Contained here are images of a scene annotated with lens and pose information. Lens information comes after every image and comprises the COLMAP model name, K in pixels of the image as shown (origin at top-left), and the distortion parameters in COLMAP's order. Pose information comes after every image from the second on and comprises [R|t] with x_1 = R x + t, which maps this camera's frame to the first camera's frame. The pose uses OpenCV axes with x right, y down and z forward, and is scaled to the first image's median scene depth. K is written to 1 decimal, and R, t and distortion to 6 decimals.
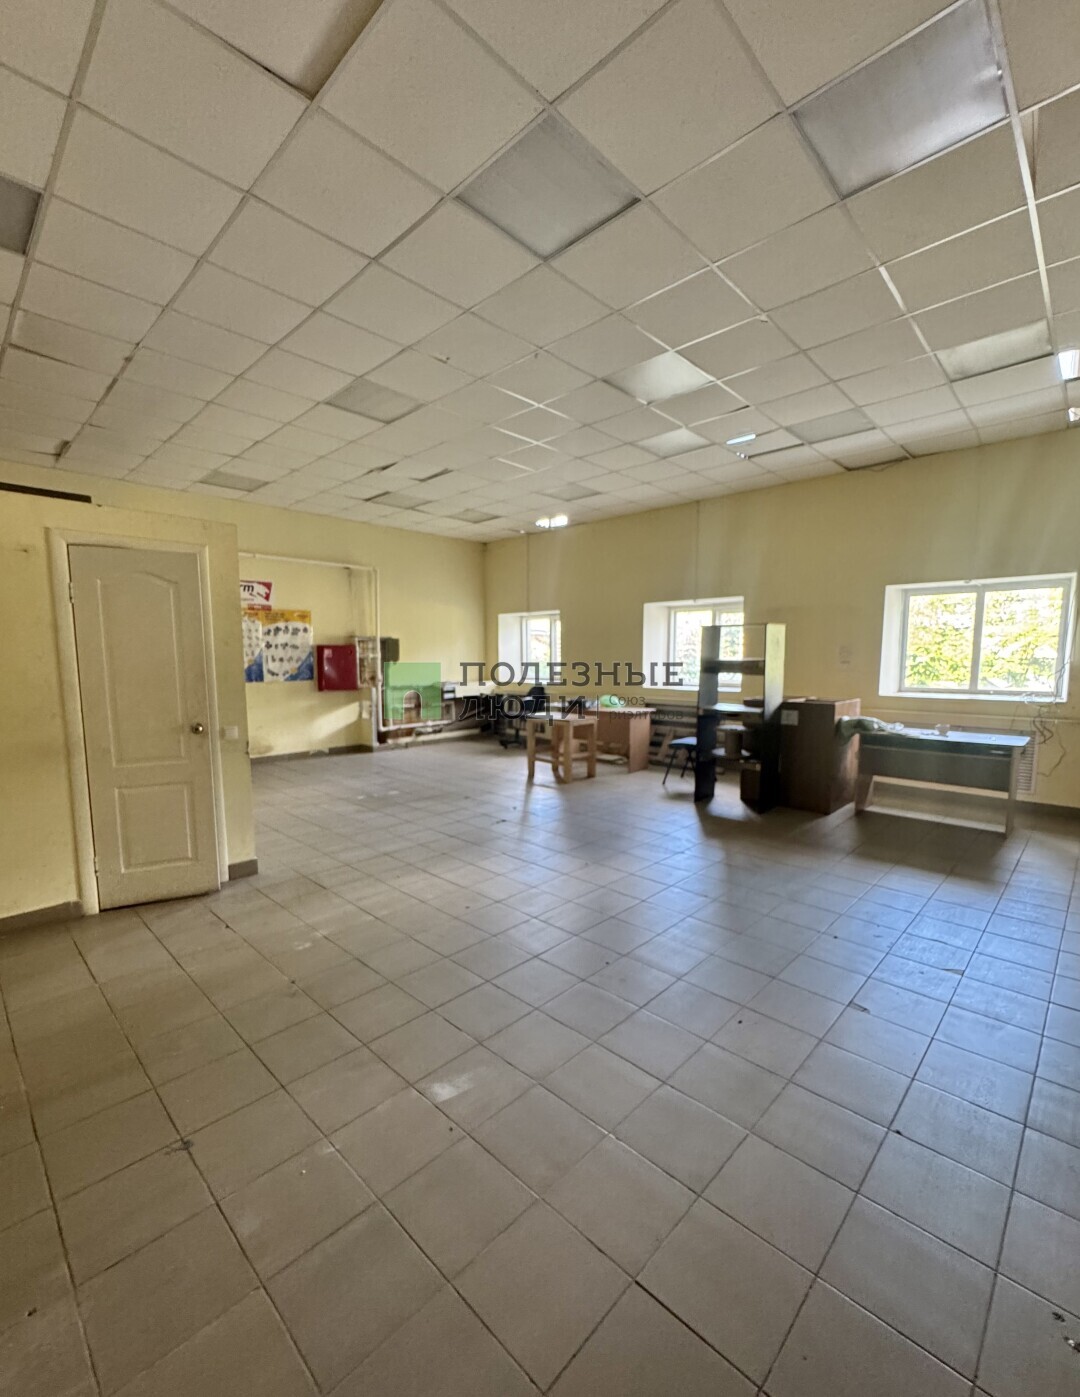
lens RADIAL K [[580.7, 0, 541.6], [0, 580.7, 763.1], [0, 0, 1]] dist [0.001764, -0.000378]
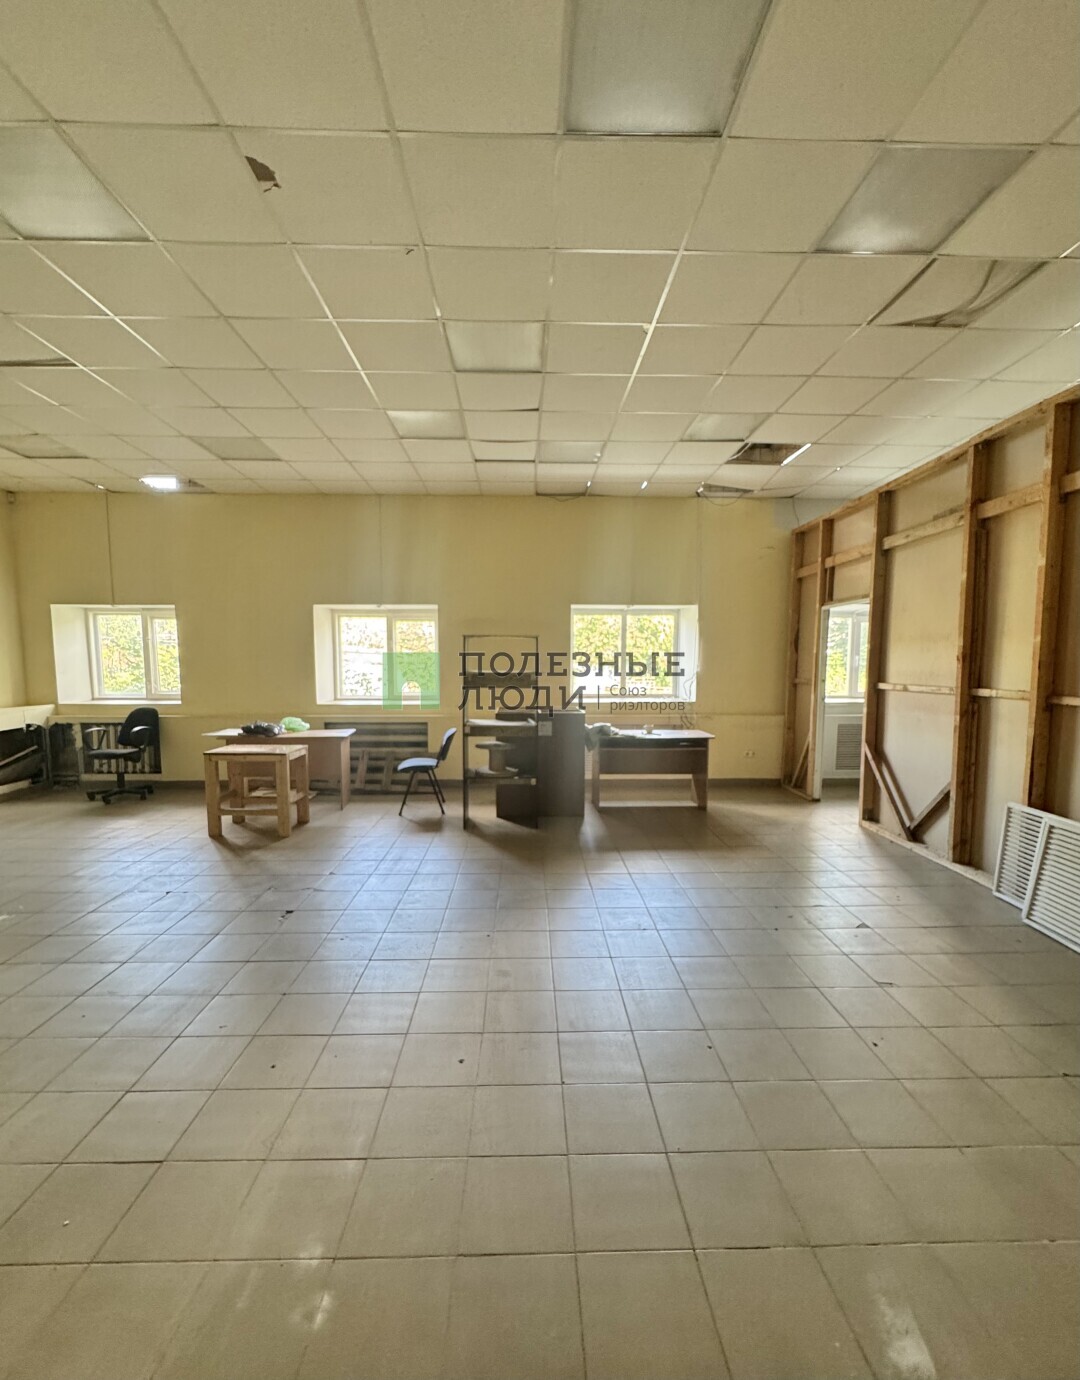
lens RADIAL K [[593.5, 0, 539.1], [0, 593.5, 747.3], [0, 0, 1]] dist [-0.003317, -0.000235]
pose [[0.712083, -0.096202, 0.695473, -0.275361], [0.126951, 0.991883, 0.007220, -0.049855], [-0.690522, 0.083150, 0.718516, 0.249762]]
